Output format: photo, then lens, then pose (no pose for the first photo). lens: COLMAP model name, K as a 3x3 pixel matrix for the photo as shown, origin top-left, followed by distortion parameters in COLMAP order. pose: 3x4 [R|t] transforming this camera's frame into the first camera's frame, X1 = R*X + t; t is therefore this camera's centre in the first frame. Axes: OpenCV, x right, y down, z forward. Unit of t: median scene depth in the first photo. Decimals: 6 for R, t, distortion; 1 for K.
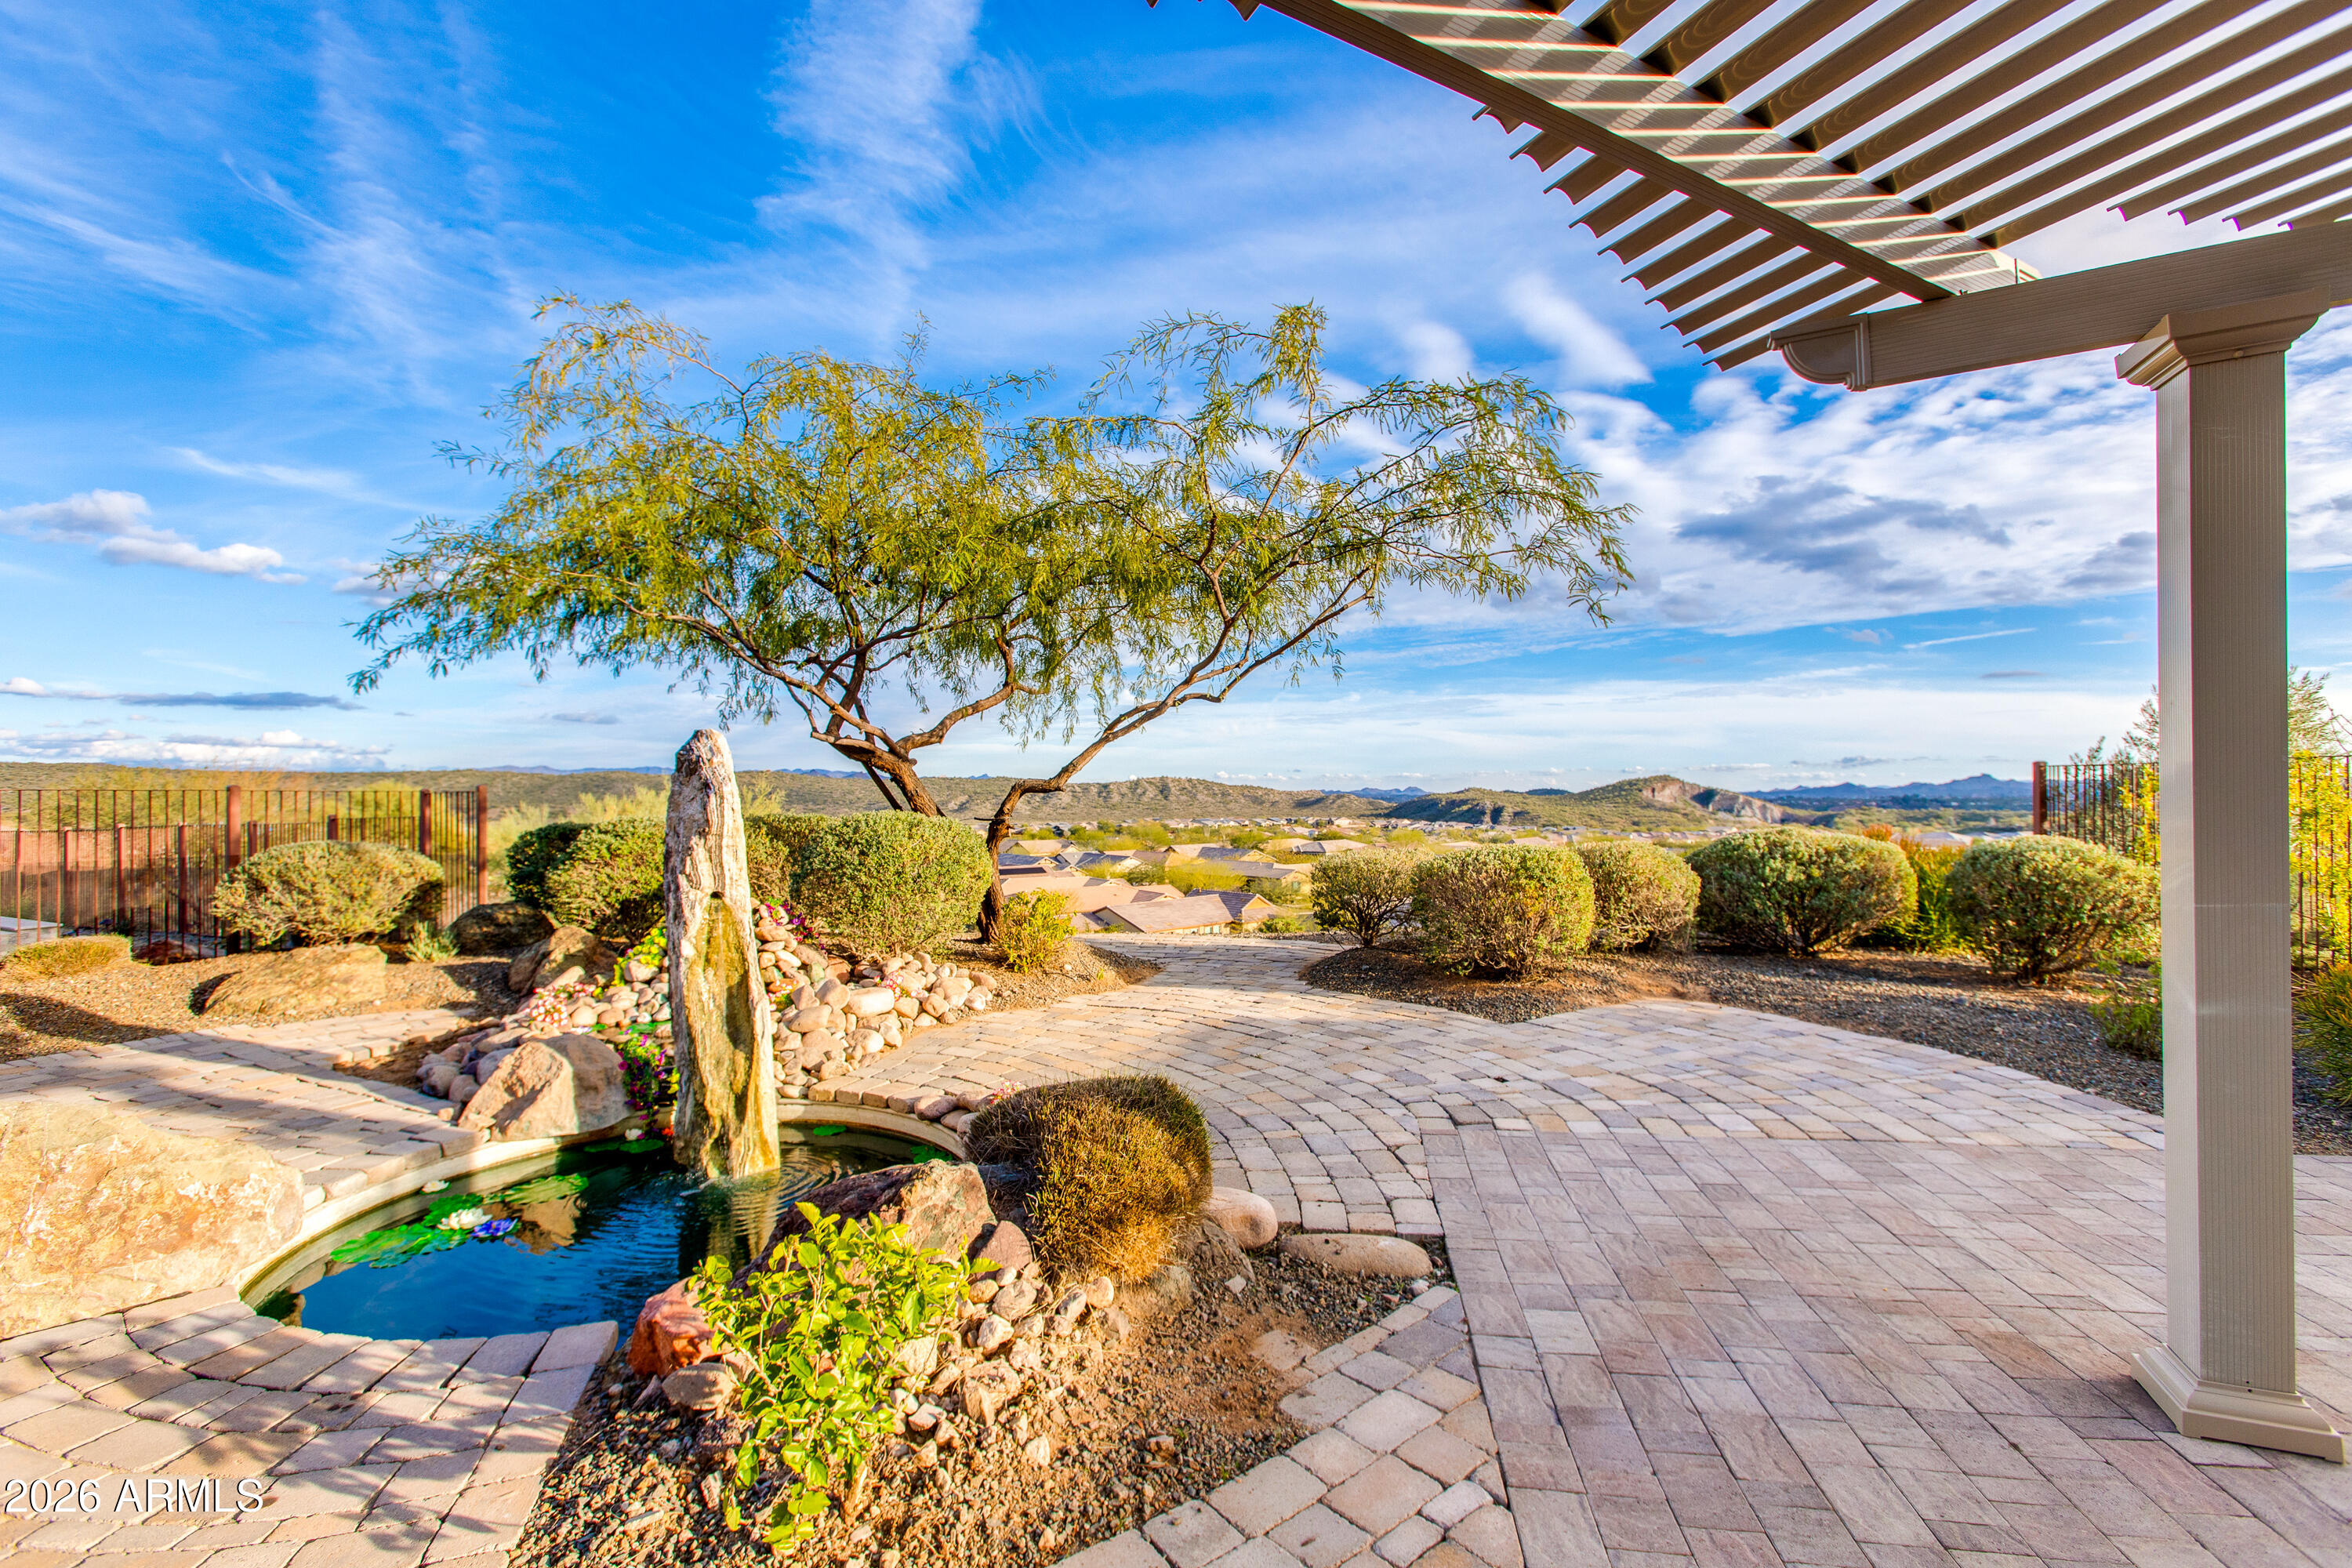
lens RADIAL K [[1058.8, 0, 1174.1], [0, 1058.8, 767.6], [0, 0, 1]] dist [0.017979, 0.000510]
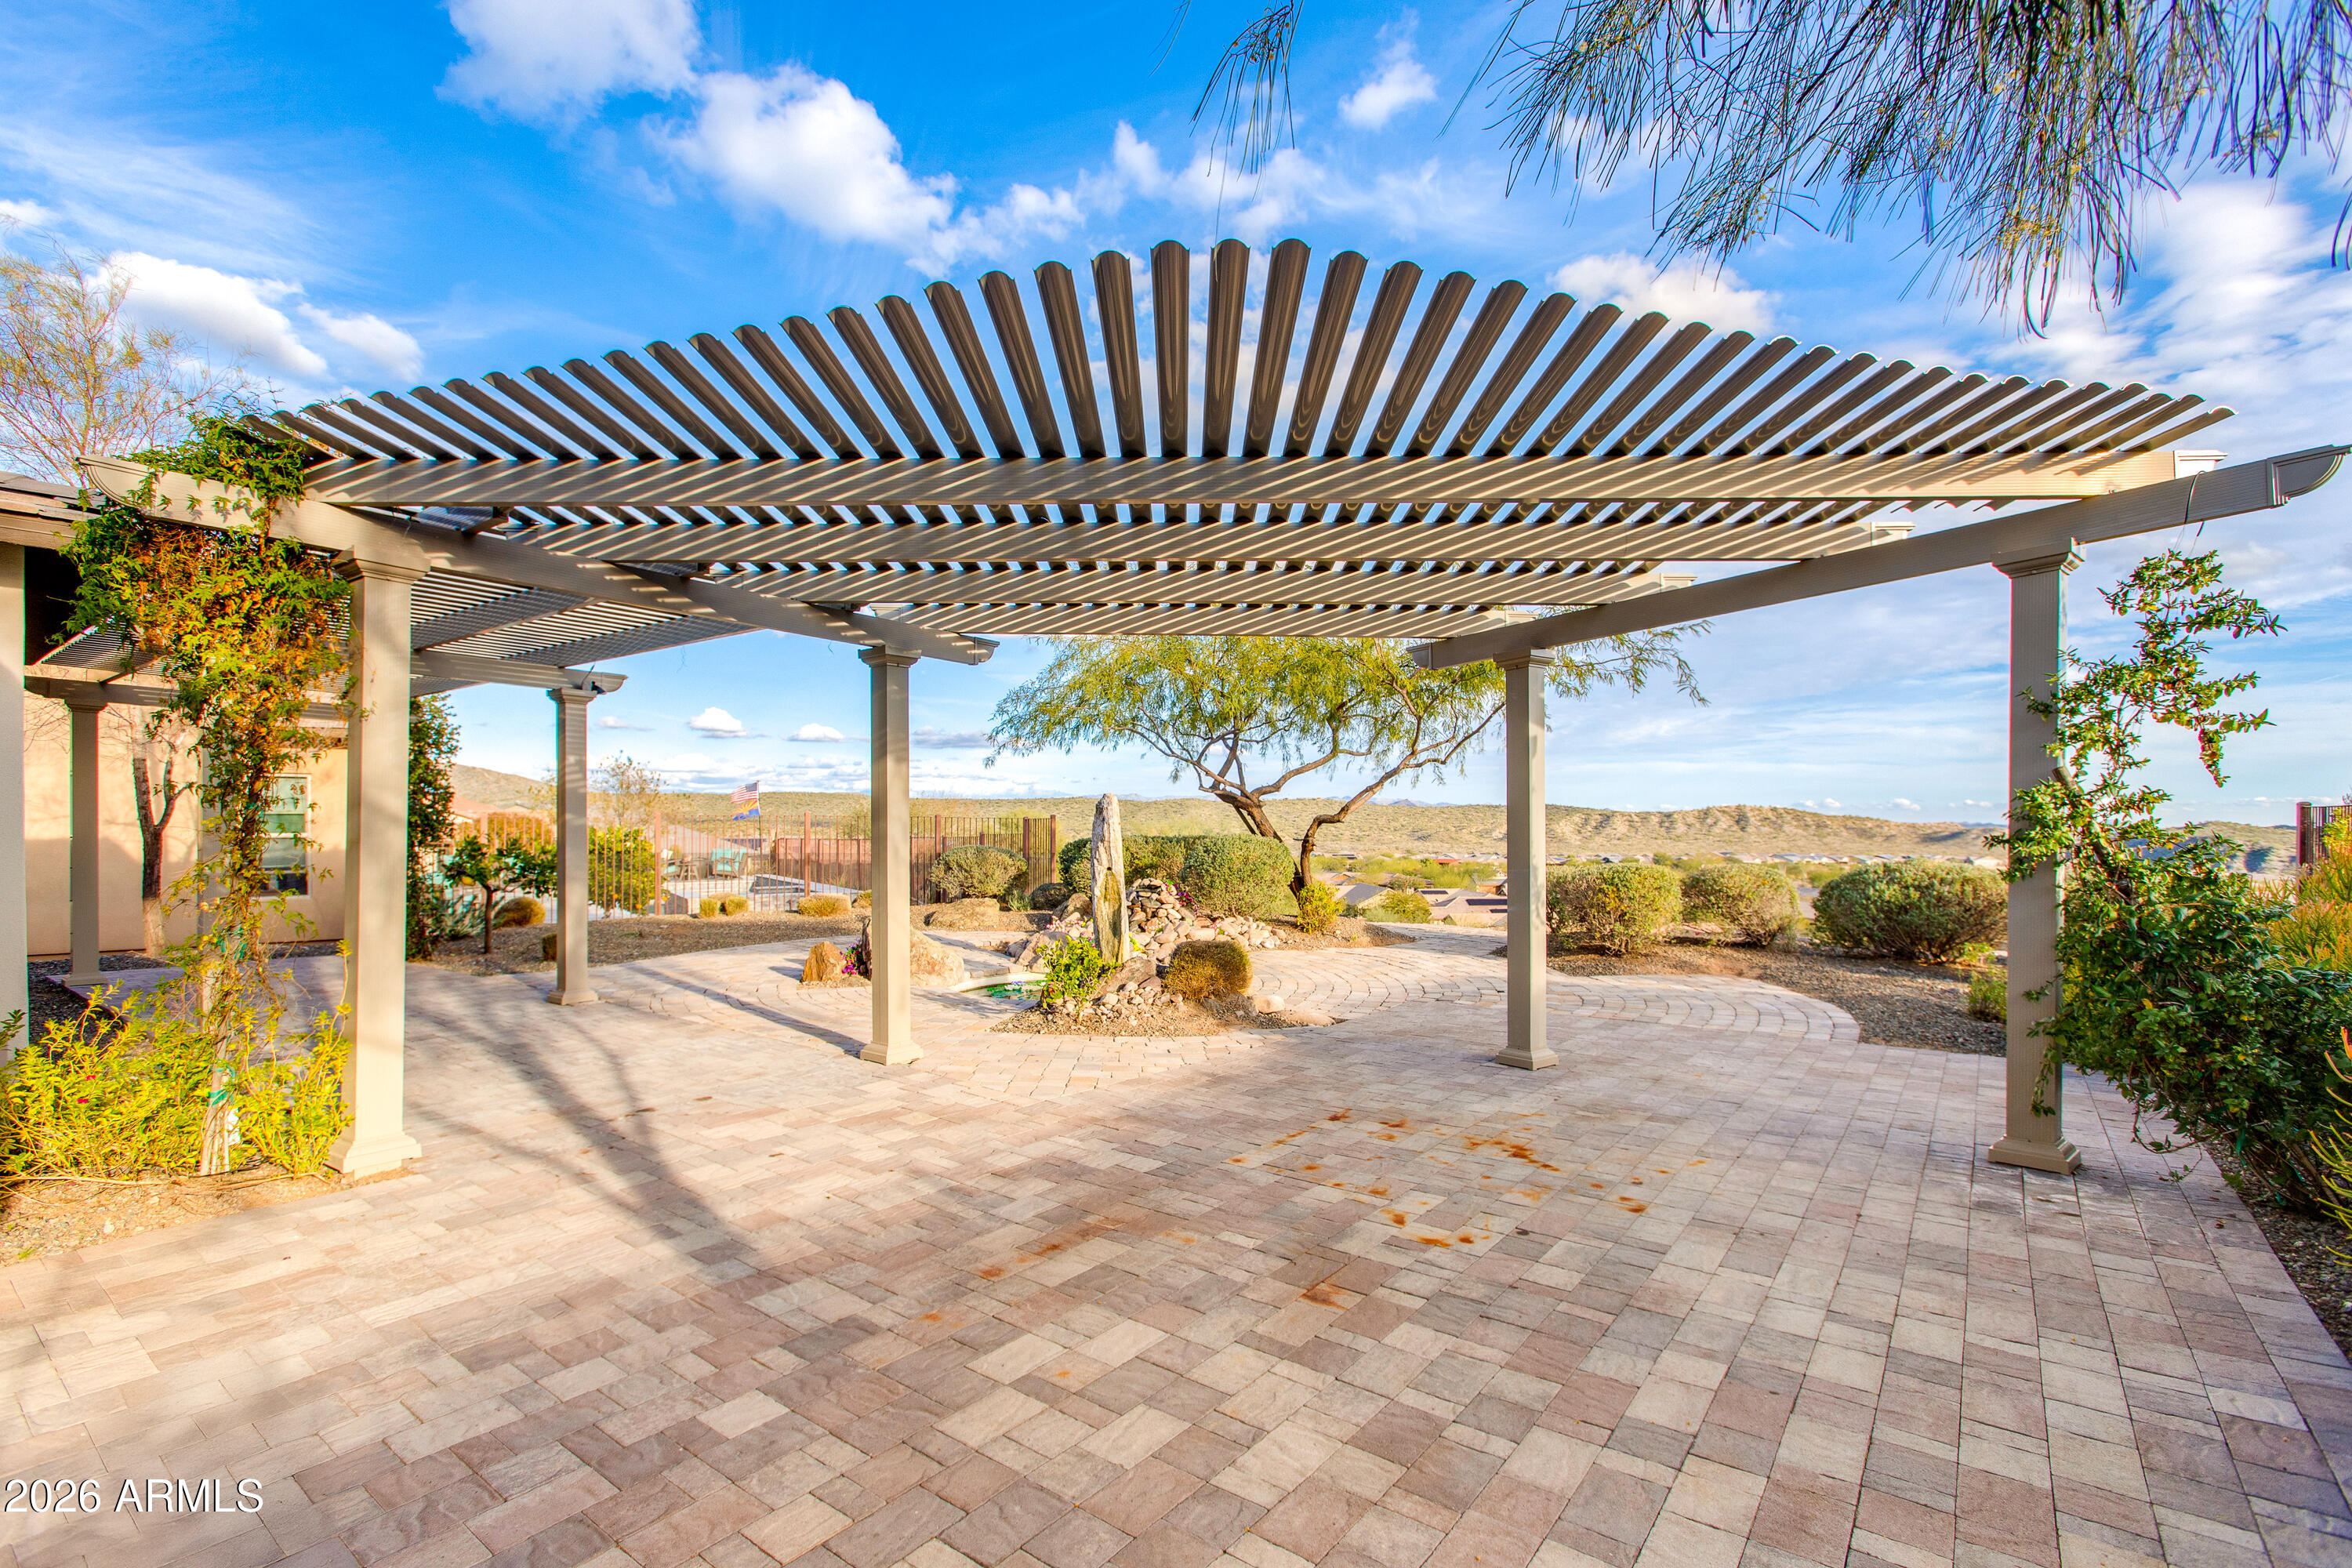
lens RADIAL K [[1094.6, 0, 1188.7], [0, 1094.6, 786.1], [0, 0, 1]] dist [-0.003098, 0.009019]
pose [[0.884106, -0.005188, -0.467258, 0.452831], [0.001651, 0.999967, -0.007979, -0.019646], [0.467283, 0.006283, 0.884085, -0.543761]]
